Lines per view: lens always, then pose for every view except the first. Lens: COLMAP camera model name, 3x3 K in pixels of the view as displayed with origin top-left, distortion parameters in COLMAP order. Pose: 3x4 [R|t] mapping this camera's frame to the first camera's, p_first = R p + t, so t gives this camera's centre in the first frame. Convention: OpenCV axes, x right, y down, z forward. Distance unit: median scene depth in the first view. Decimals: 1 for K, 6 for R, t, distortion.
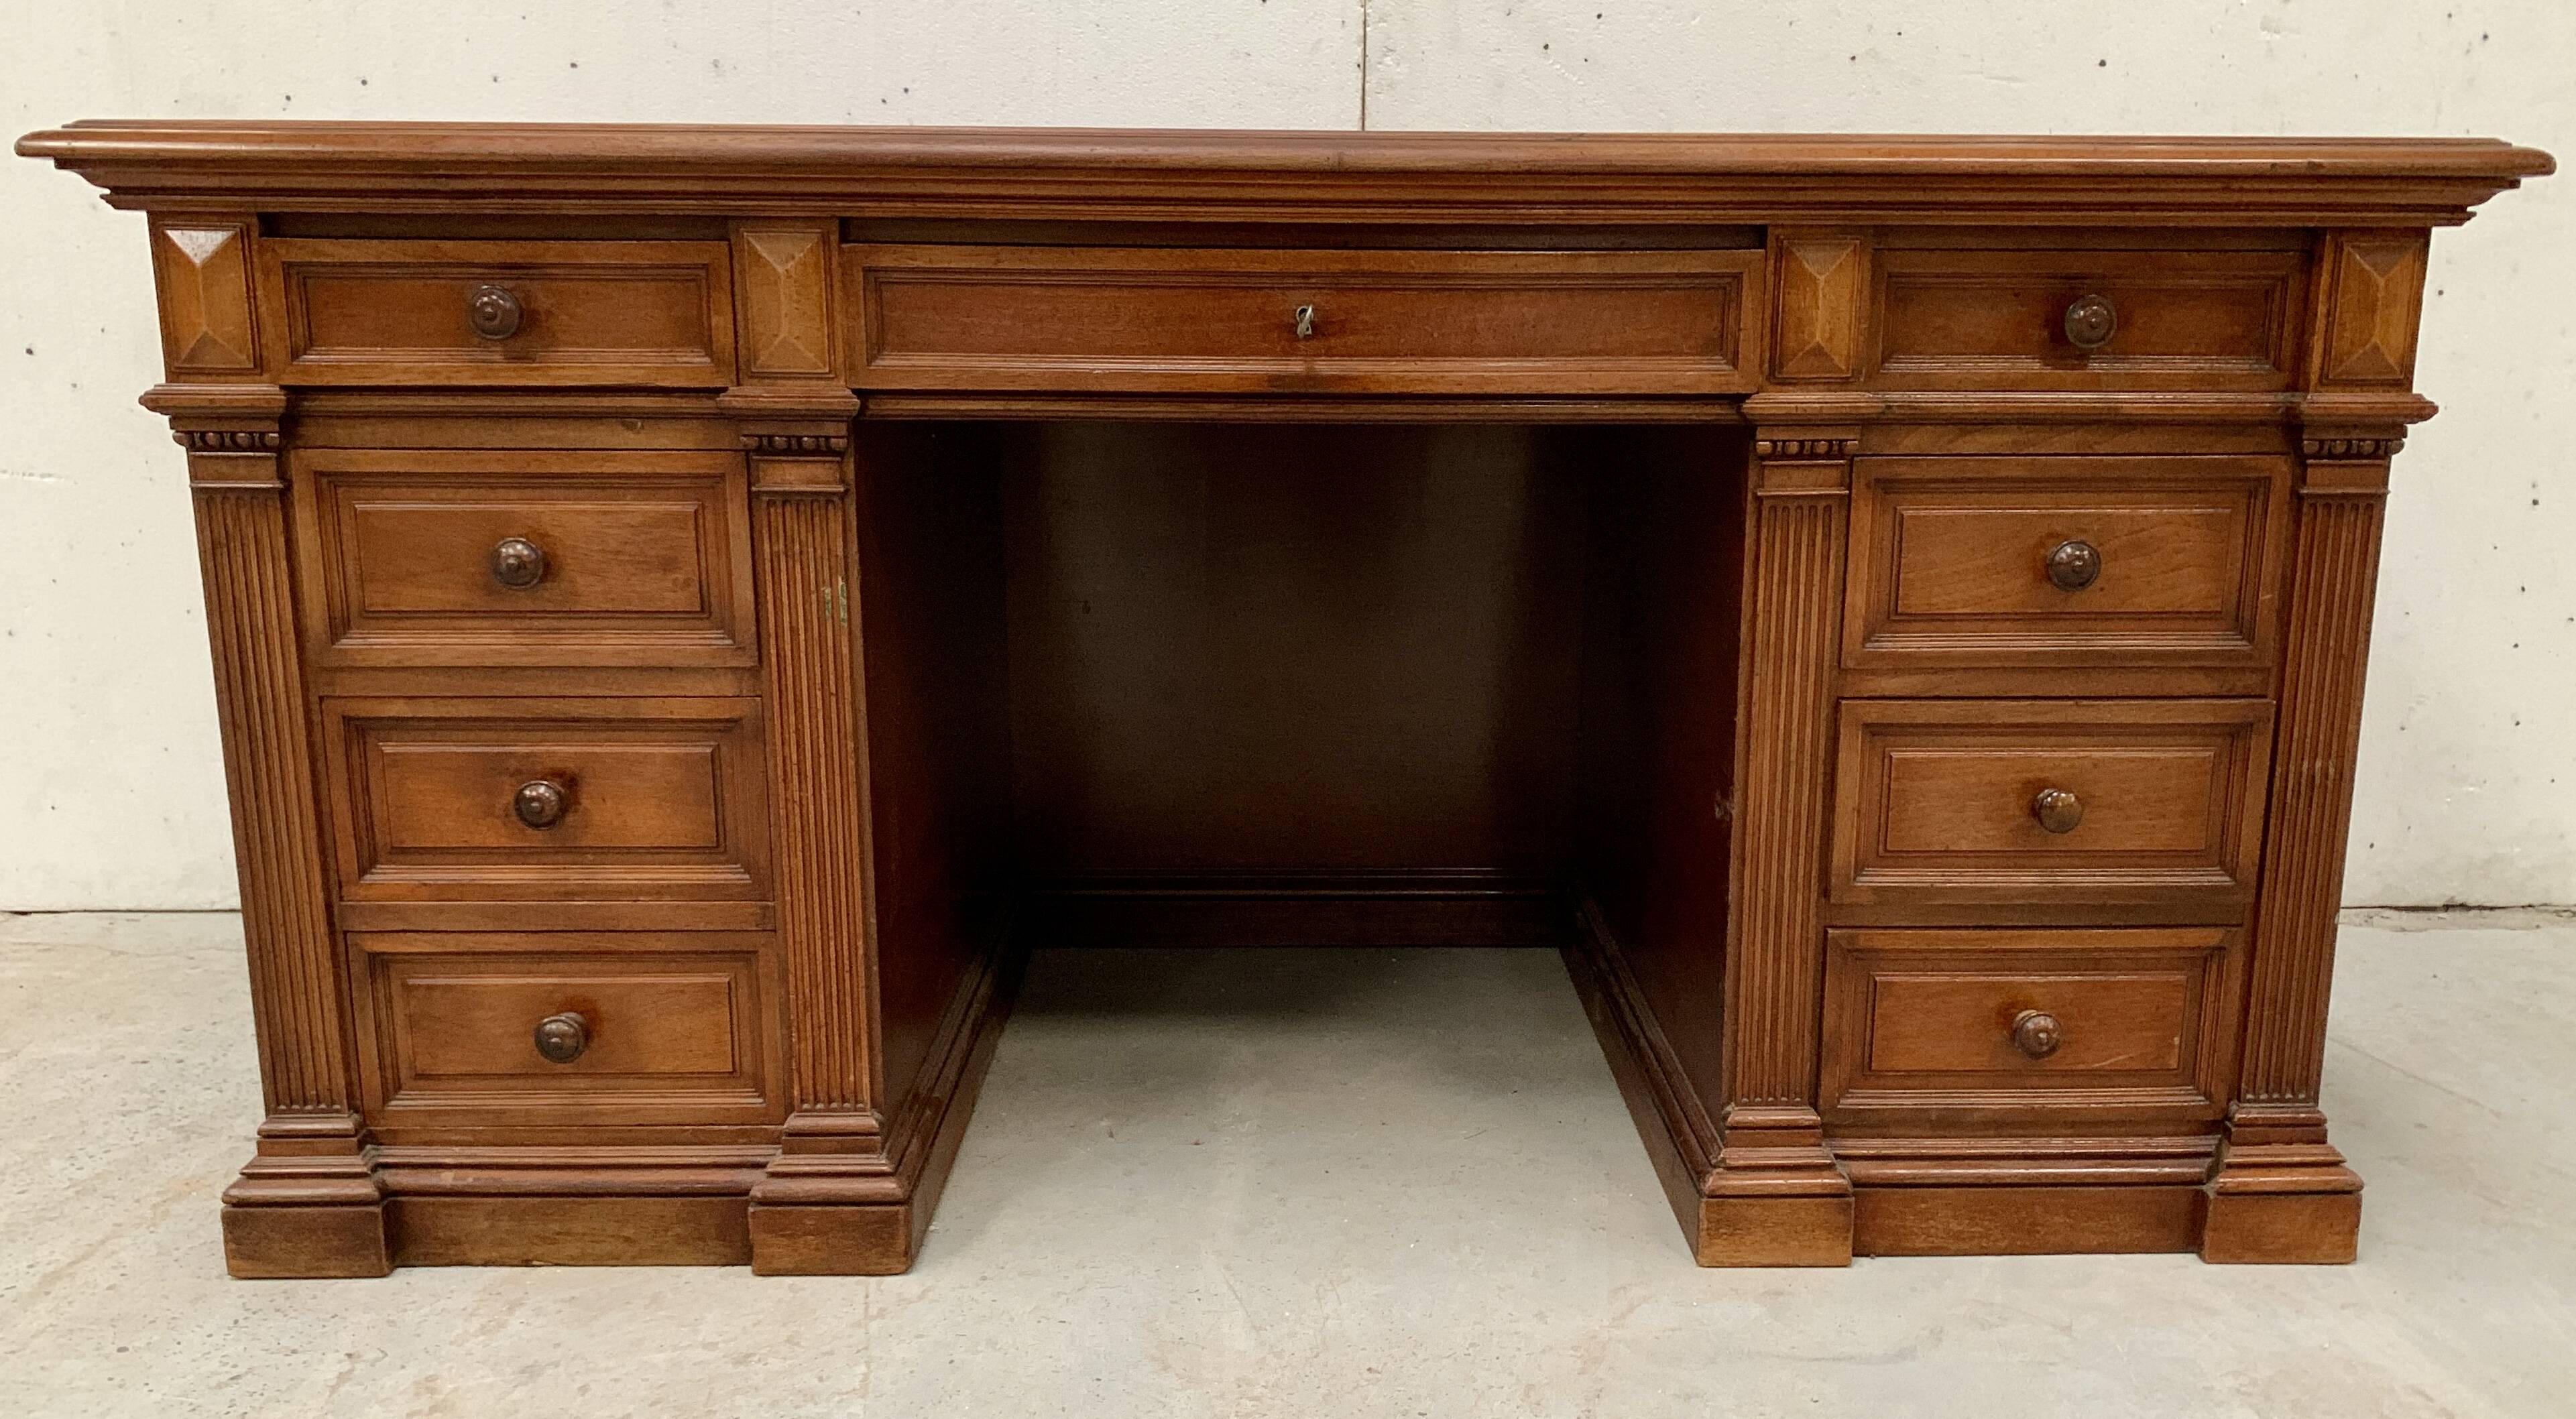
lens RADIAL K [[2074.9, 0, 1322.5], [0, 2074.9, 767.9], [0, 0, 1]] dist [0.010904, -0.004896]
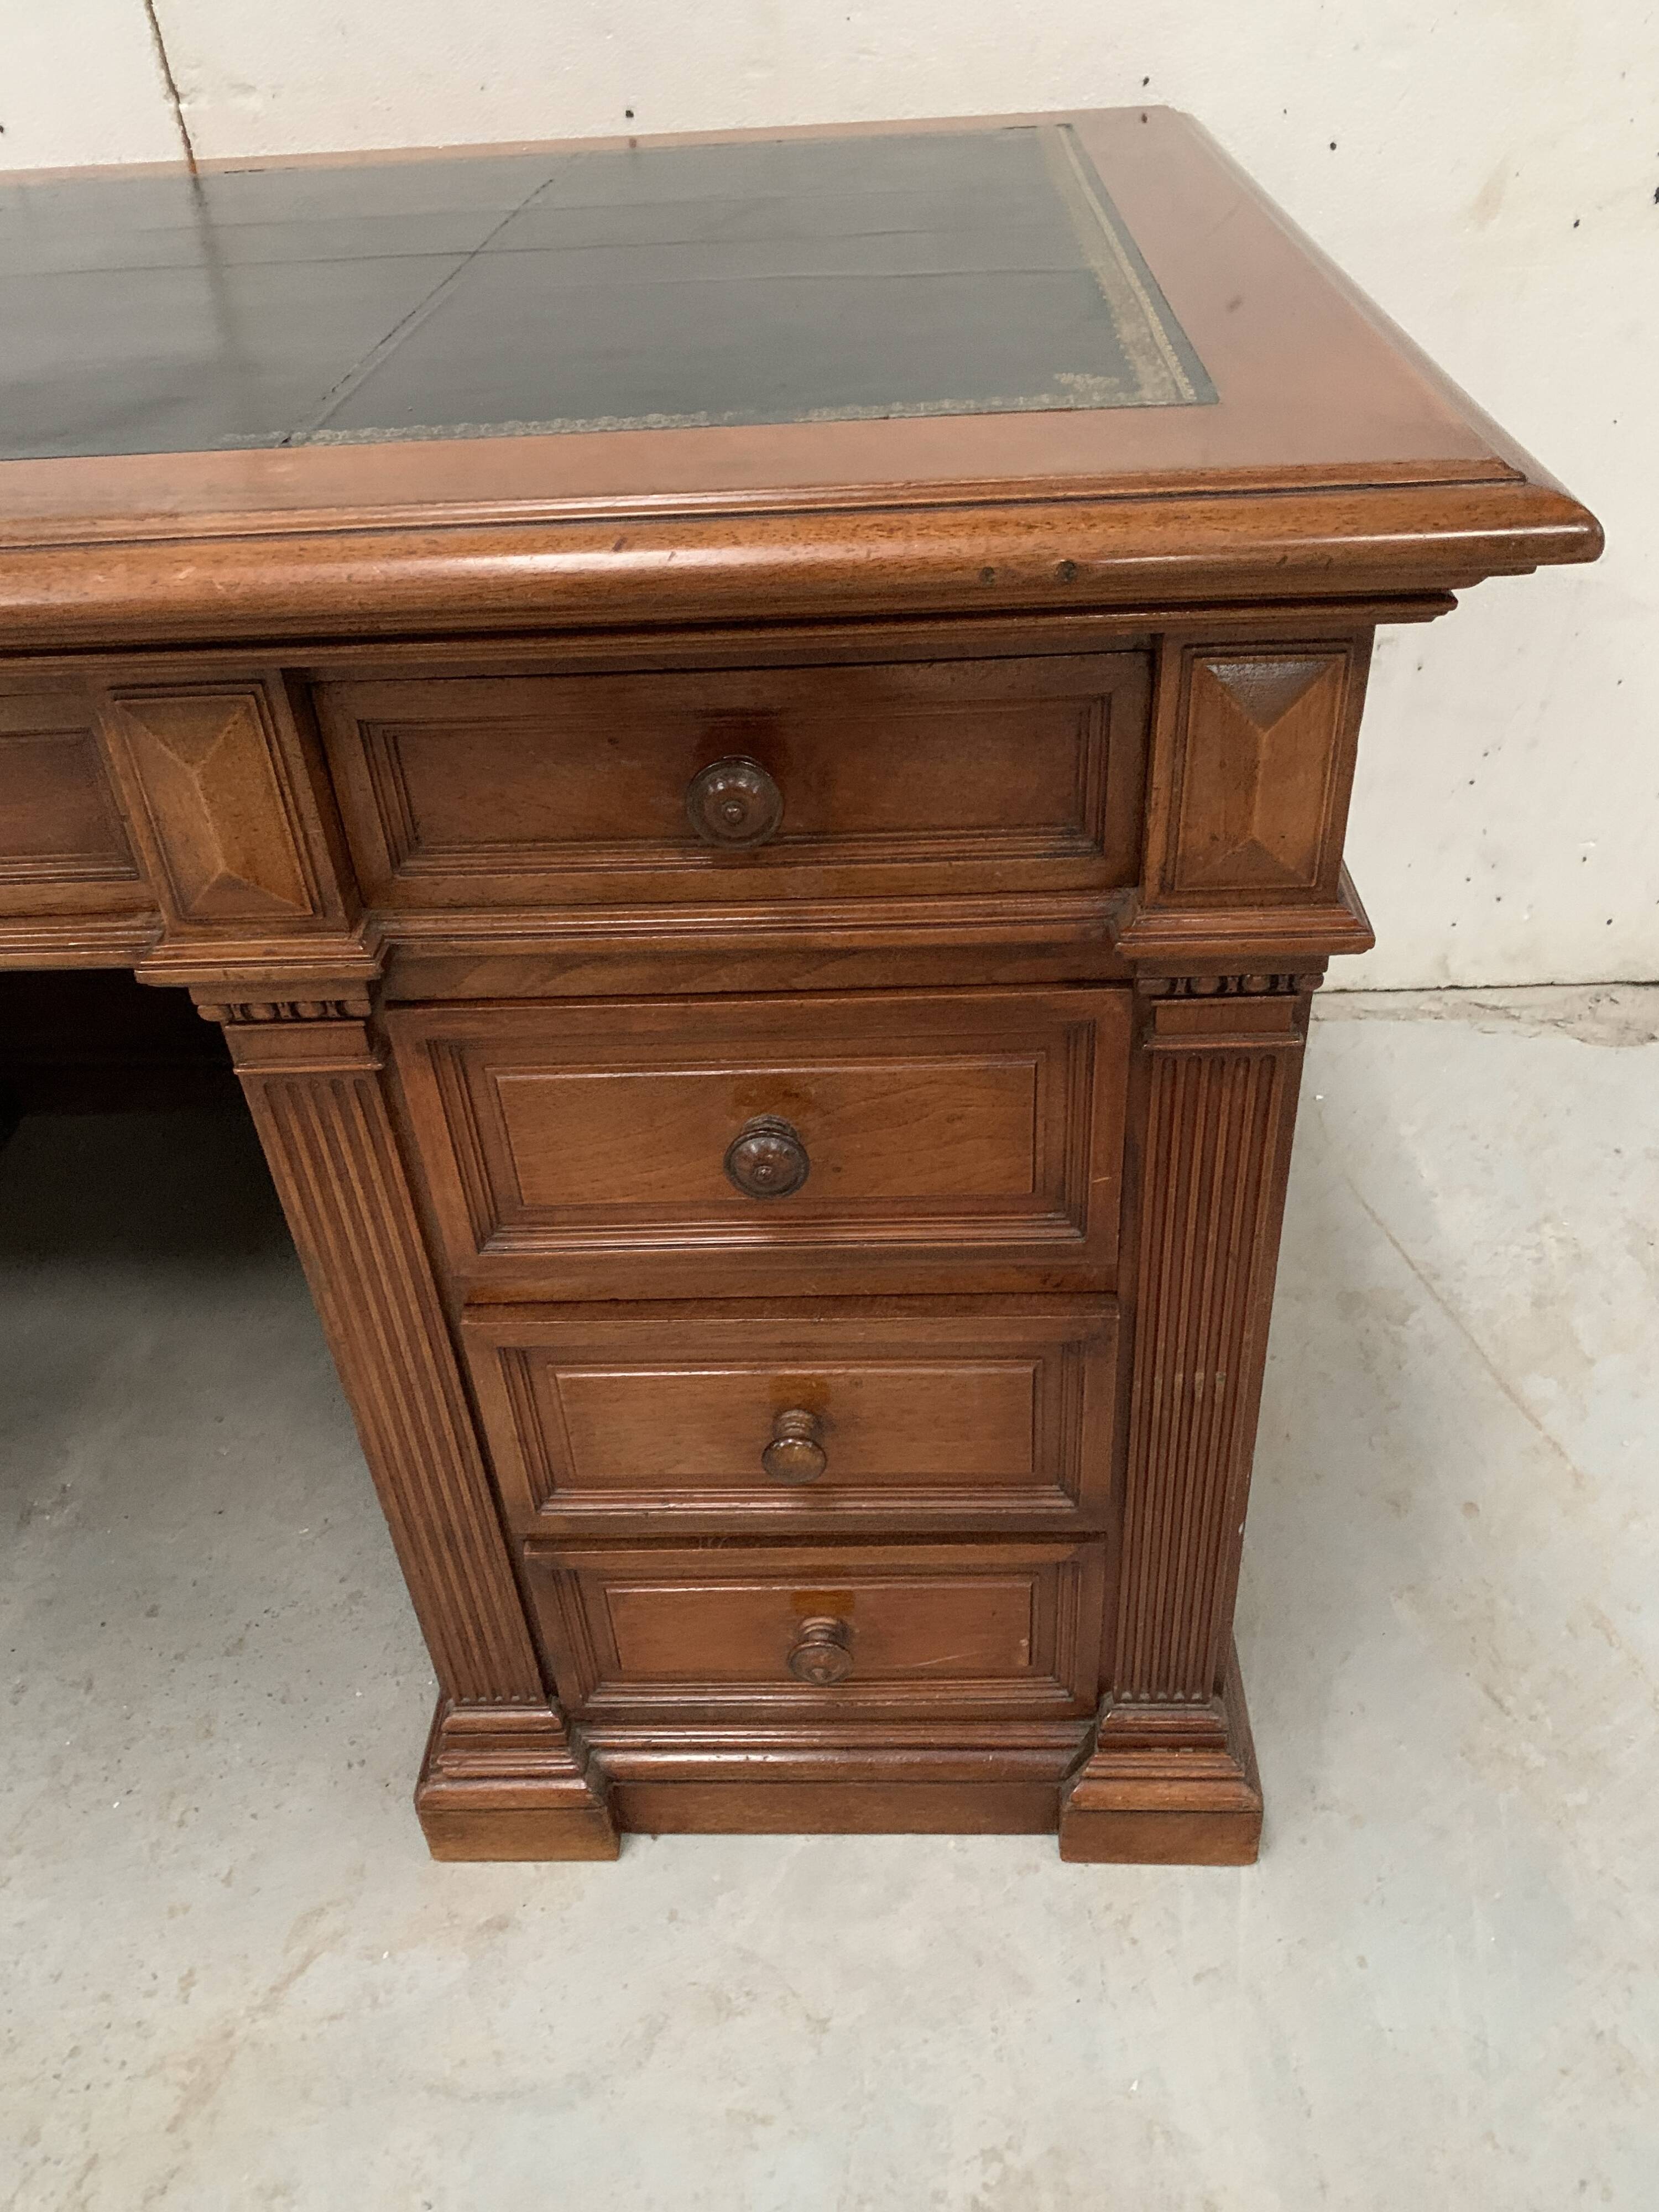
lens RADIAL K [[1707.3, 0, 817.7], [0, 1707.3, 1098.4], [0, 0, 1]] dist [0.017871, -0.022181]
pose [[0.996215, -0.013229, -0.085909, 0.410423], [0.046420, 0.916581, 0.397145, -0.307155], [0.073489, -0.399629, 0.913726, 0.536863]]
